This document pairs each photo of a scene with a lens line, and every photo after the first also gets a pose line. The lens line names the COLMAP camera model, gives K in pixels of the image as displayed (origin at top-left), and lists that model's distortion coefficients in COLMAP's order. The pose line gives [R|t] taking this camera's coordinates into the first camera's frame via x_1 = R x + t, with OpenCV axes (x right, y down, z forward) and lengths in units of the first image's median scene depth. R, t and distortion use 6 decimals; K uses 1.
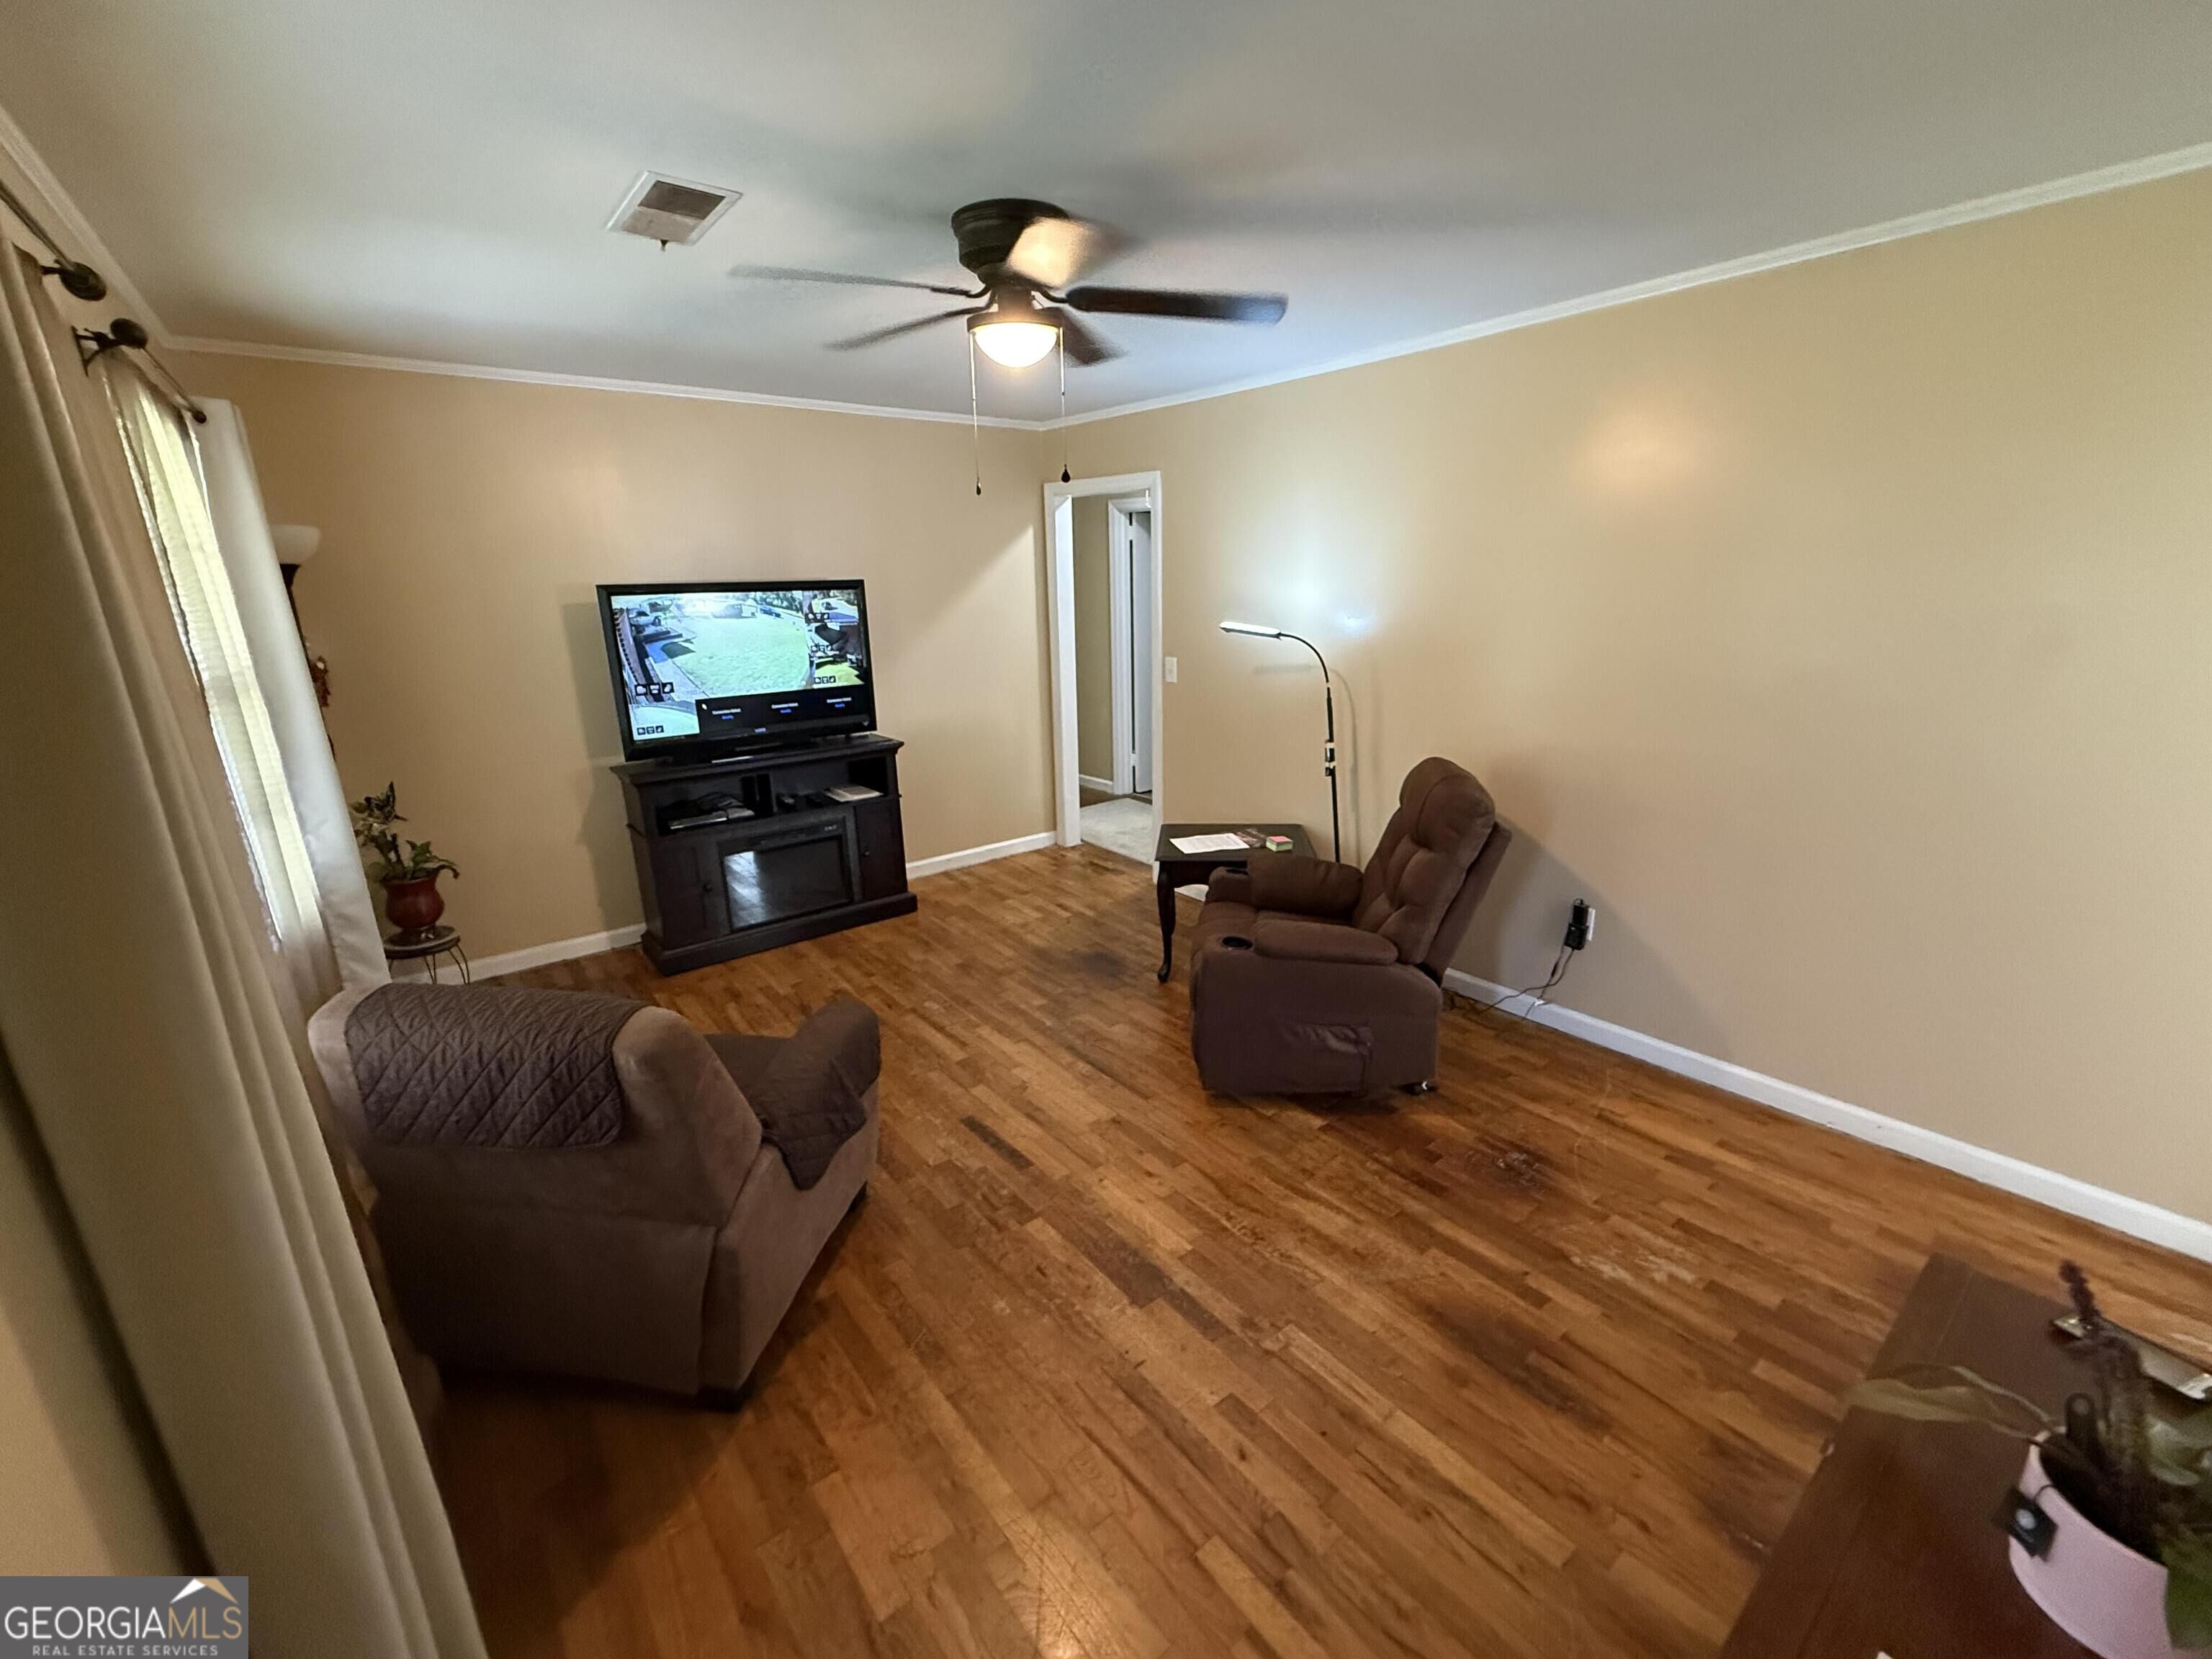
lens RADIAL K [[905.8, 0, 1114.6], [0, 905.8, 827.6], [0, 0, 1]] dist [0.003831, 0.000020]
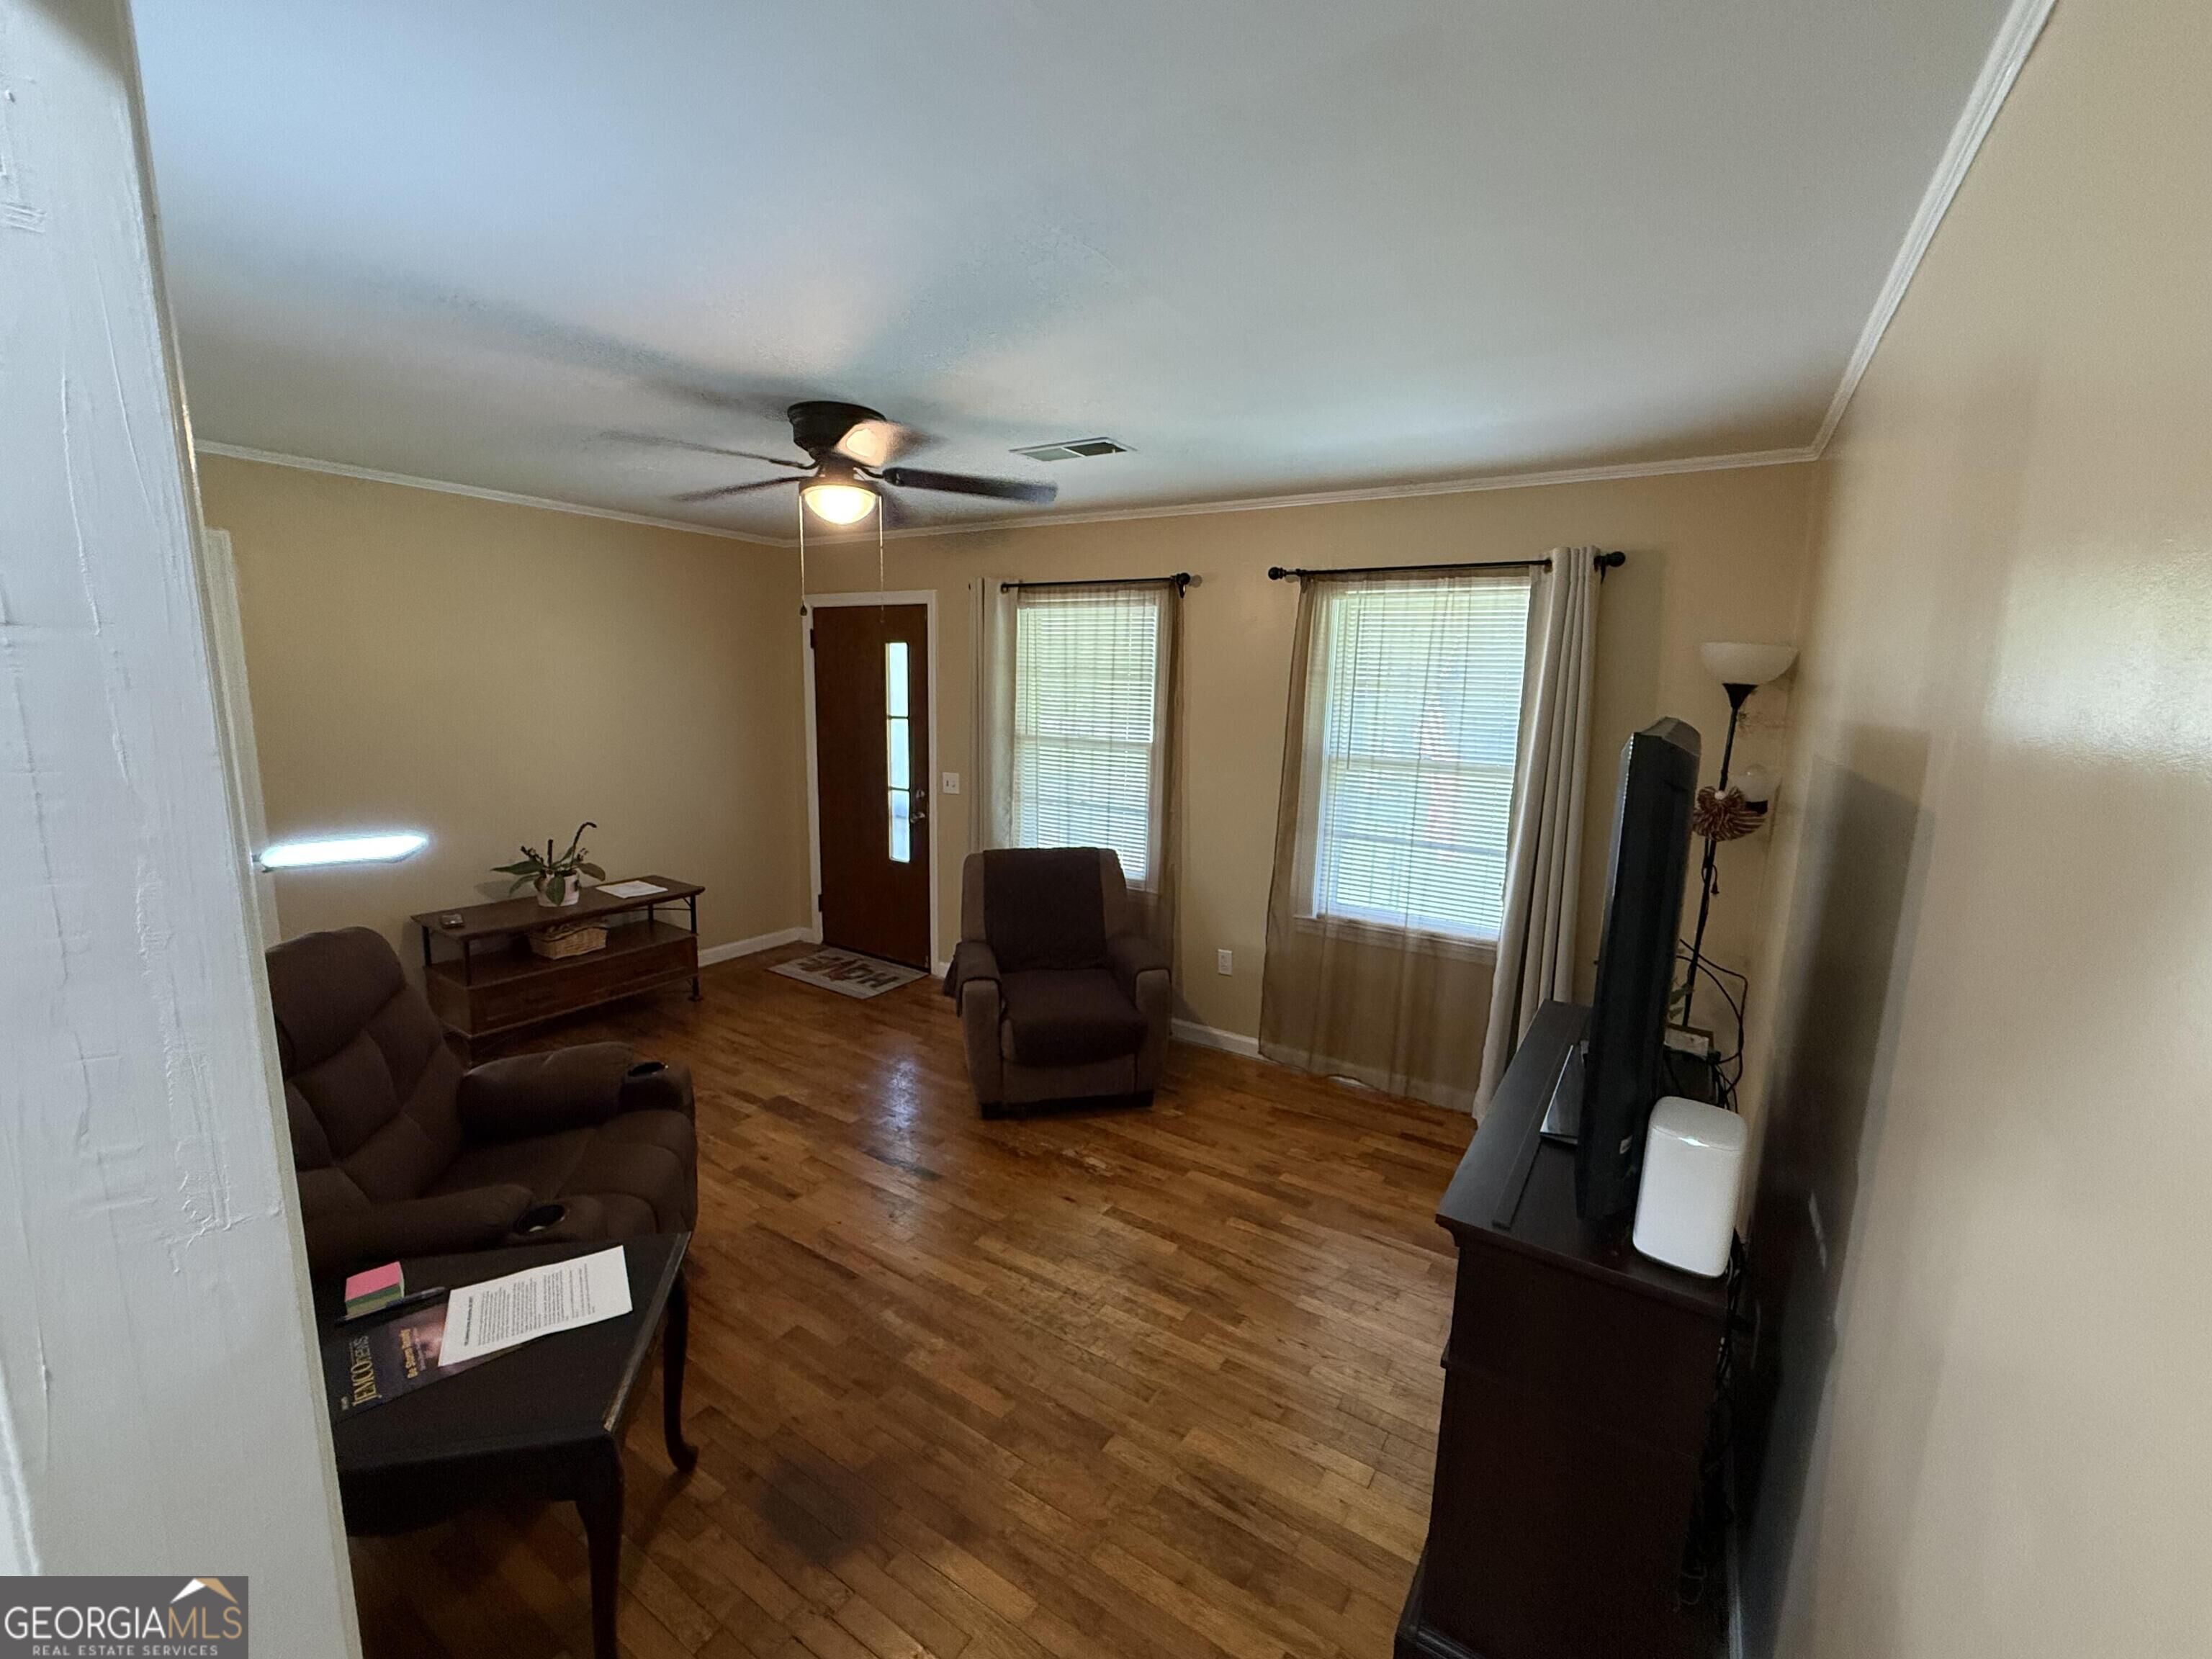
lens RADIAL K [[905.8, 0, 1121.1], [0, 905.8, 836.1], [0, 0, 1]] dist [0.003831, 0.000020]
pose [[-0.945306, 0.048036, -0.322629, -0.029708], [-0.096945, 0.903028, 0.418500, -0.393521], [0.311446, 0.426888, -0.848981, 1.352337]]
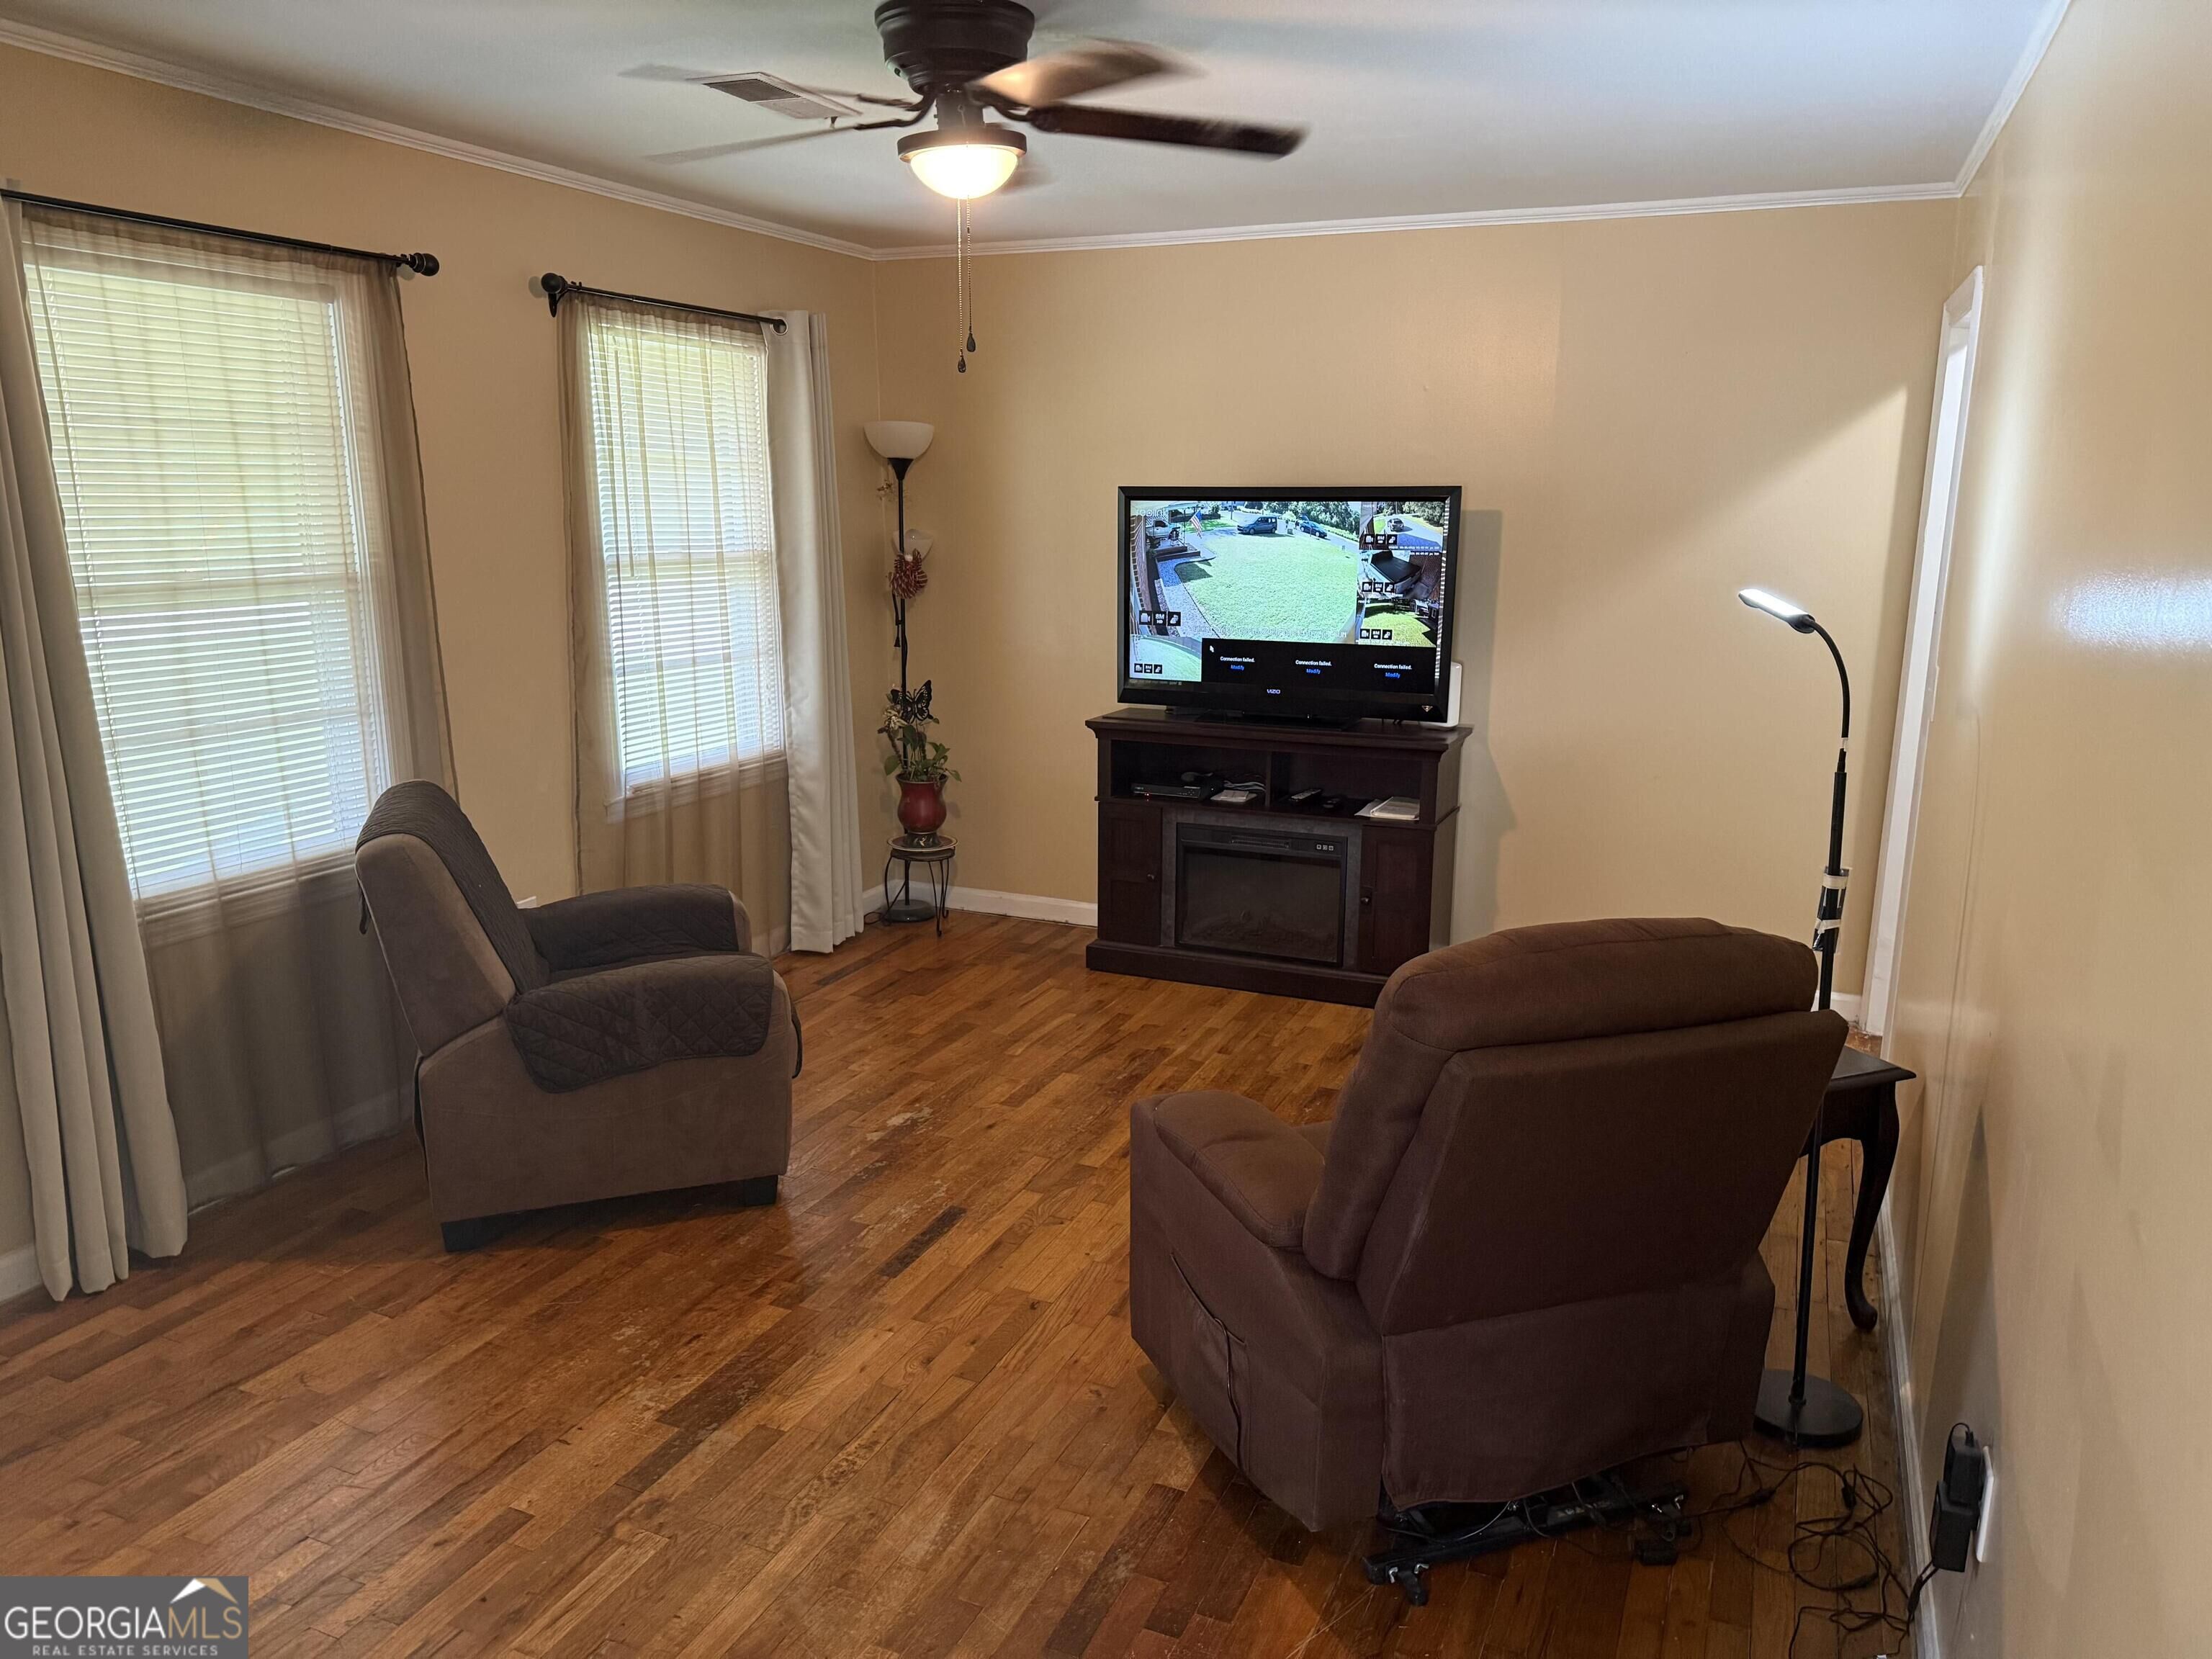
lens RADIAL K [[1537.1, 0, 1129.2], [0, 1537.1, 836.7], [0, 0, 1]] dist [0.042781, -0.026441]
pose [[0.473898, 0.213979, -0.854186, 0.675890], [-0.249205, 0.962961, 0.102970, -0.100075], [0.844581, 0.164070, 0.509670, 0.318425]]
